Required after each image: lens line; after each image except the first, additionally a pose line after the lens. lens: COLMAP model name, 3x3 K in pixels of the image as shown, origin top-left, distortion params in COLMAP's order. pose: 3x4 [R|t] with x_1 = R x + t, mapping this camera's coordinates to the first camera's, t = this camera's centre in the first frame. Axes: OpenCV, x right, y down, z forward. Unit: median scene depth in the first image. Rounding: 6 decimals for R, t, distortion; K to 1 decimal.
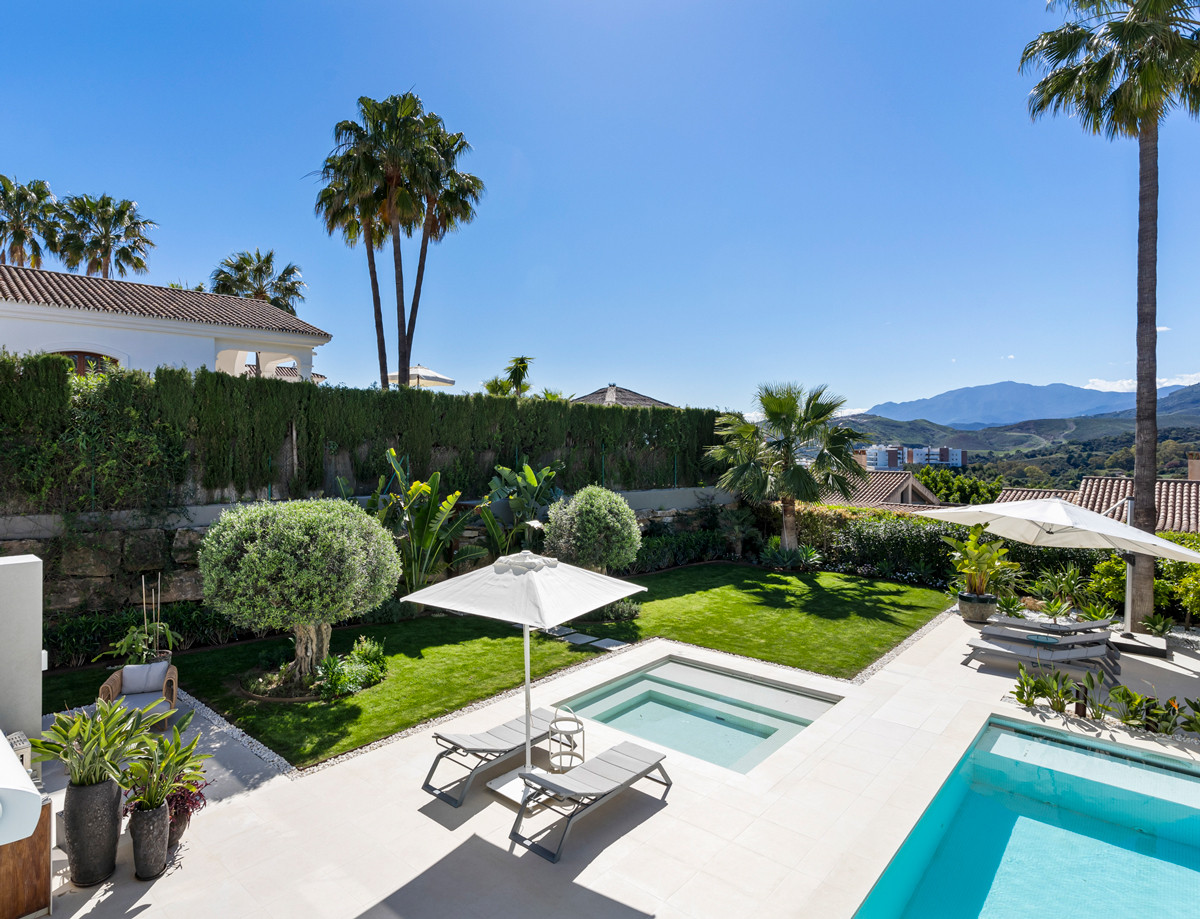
lens RADIAL K [[674.8, 0, 512.5], [0, 674.8, 438.2], [0, 0, 1]] dist [-0.001660, 0.000544]
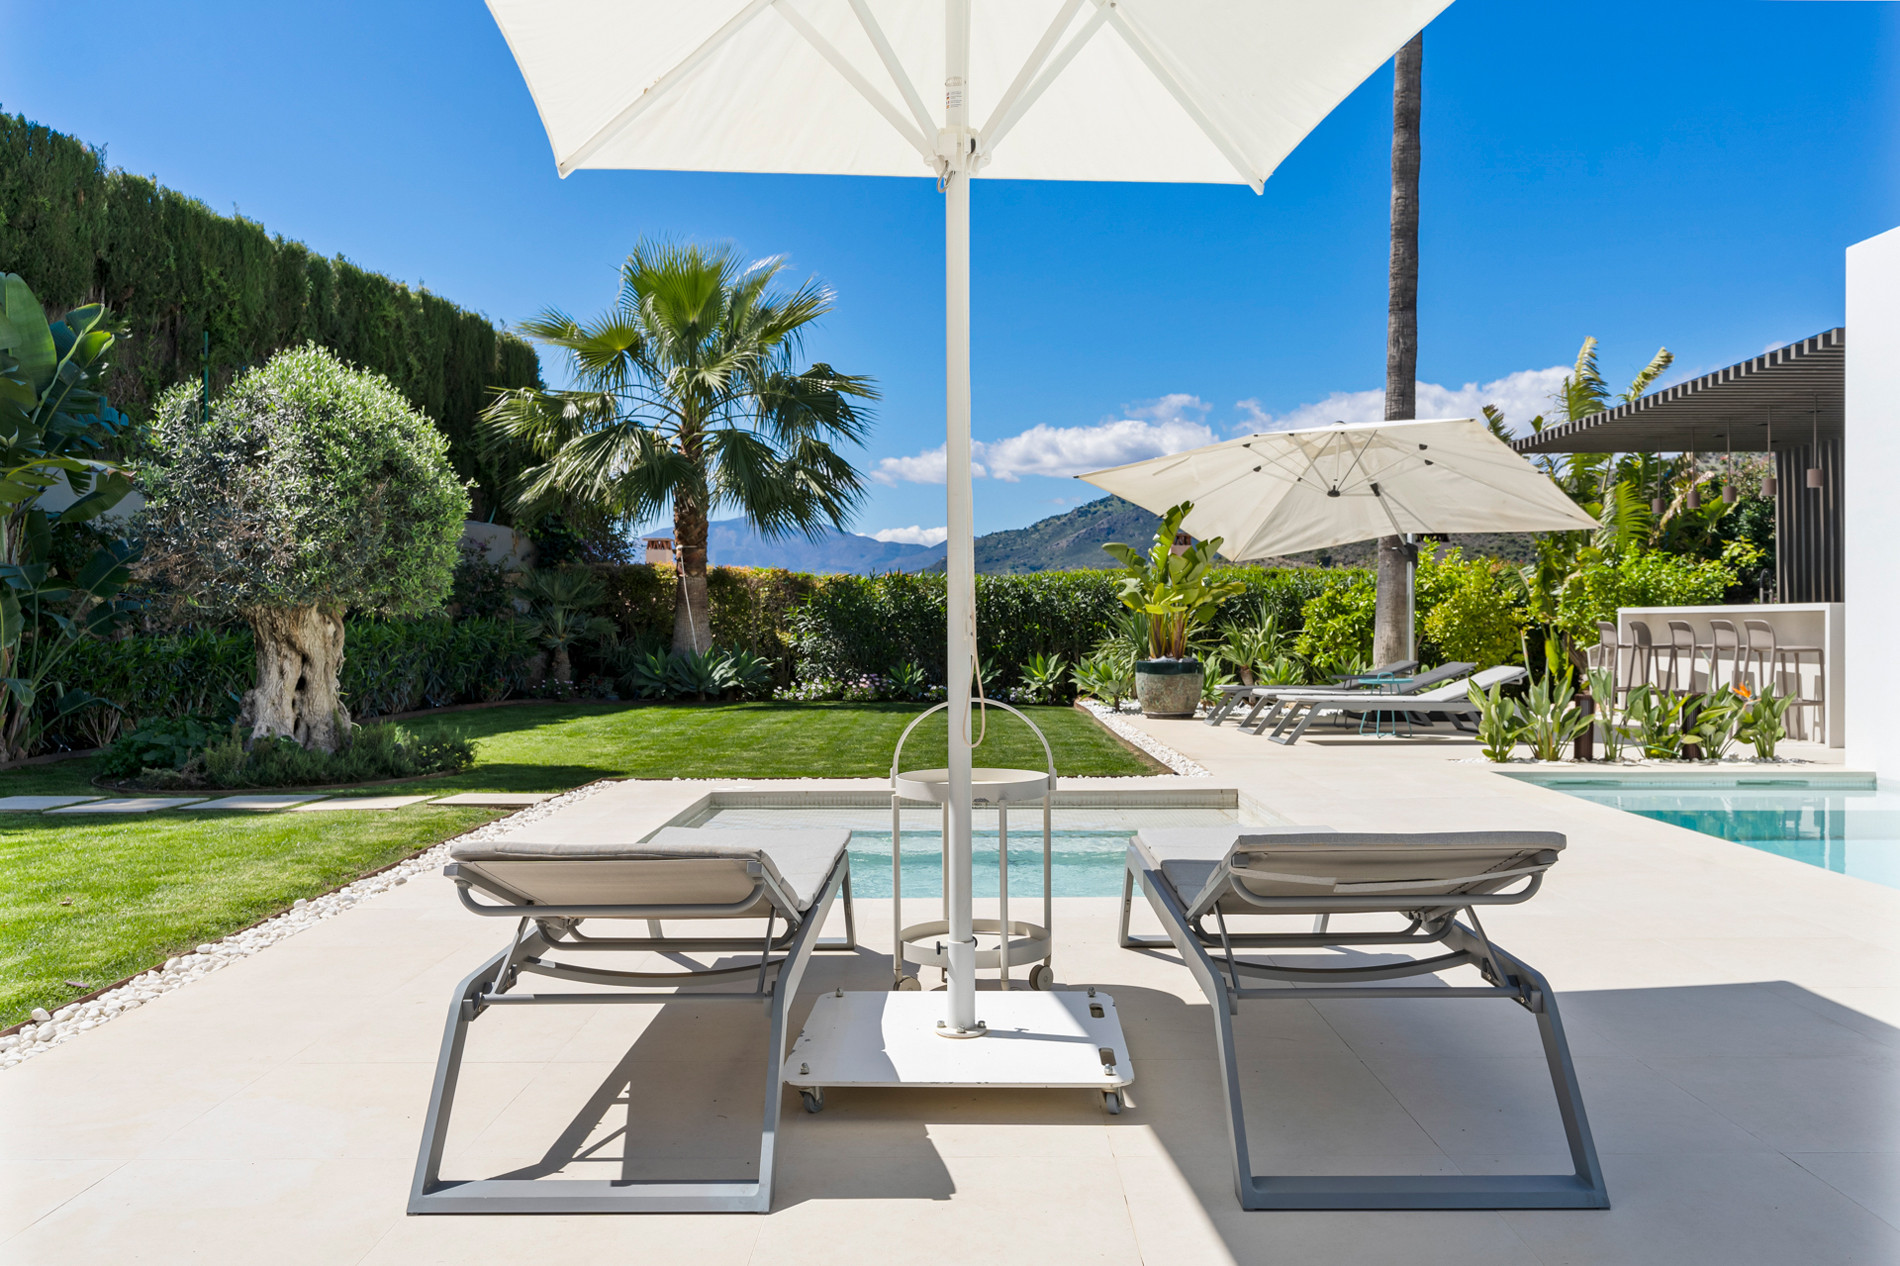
lens RADIAL K [[1490.4, 0, 947.8], [0, 1490.4, 621.2], [0, 0, 1]] dist [0.017504, 0.004540]
pose [[0.725851, -0.000870, 0.687852, -0.144471], [-0.004771, 0.999969, 0.006300, 0.203172], [-0.687836, -0.007855, 0.725824, 0.356771]]
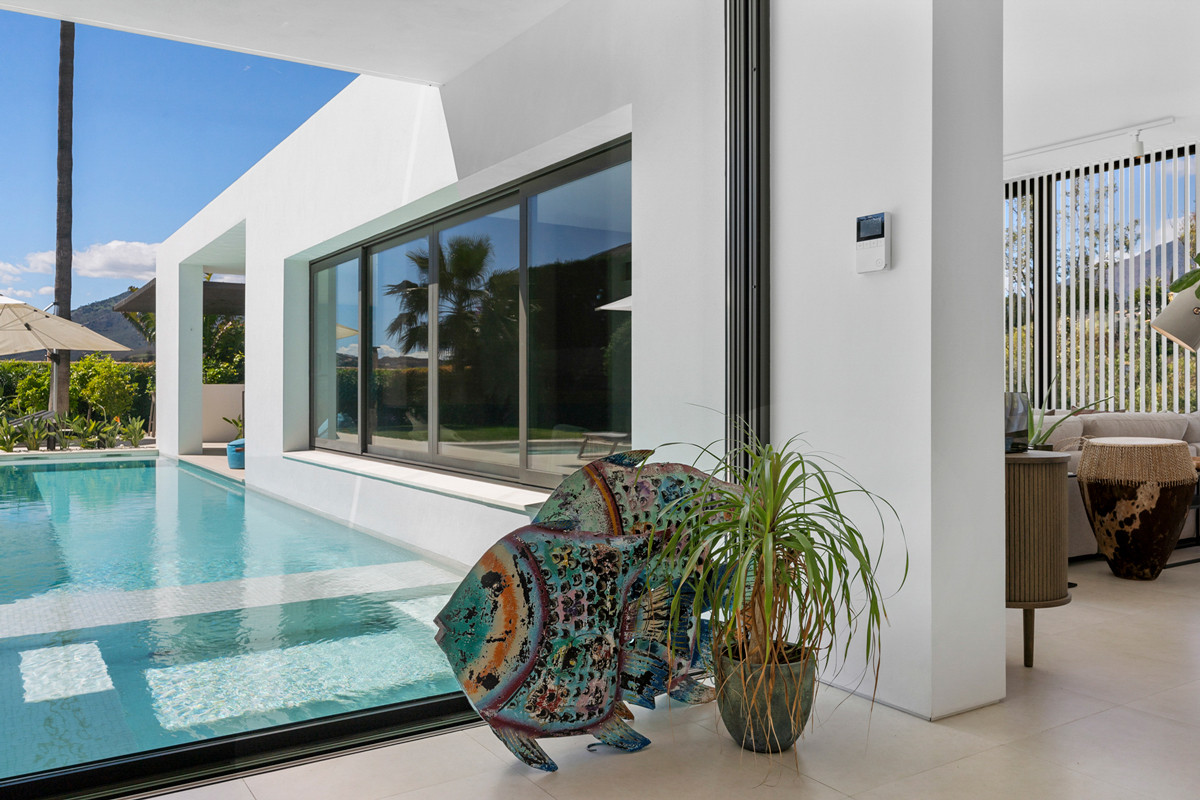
lens RADIAL K [[943.9, 0, 603.8], [0, 943.9, 389.7], [0, 0, 1]] dist [0.003753, -0.014999]
pose [[0.213537, -0.001769, 0.976933, -0.351327], [-0.003020, 0.999992, 0.002471, 0.200617], [-0.976930, -0.003478, 0.213530, -0.176093]]
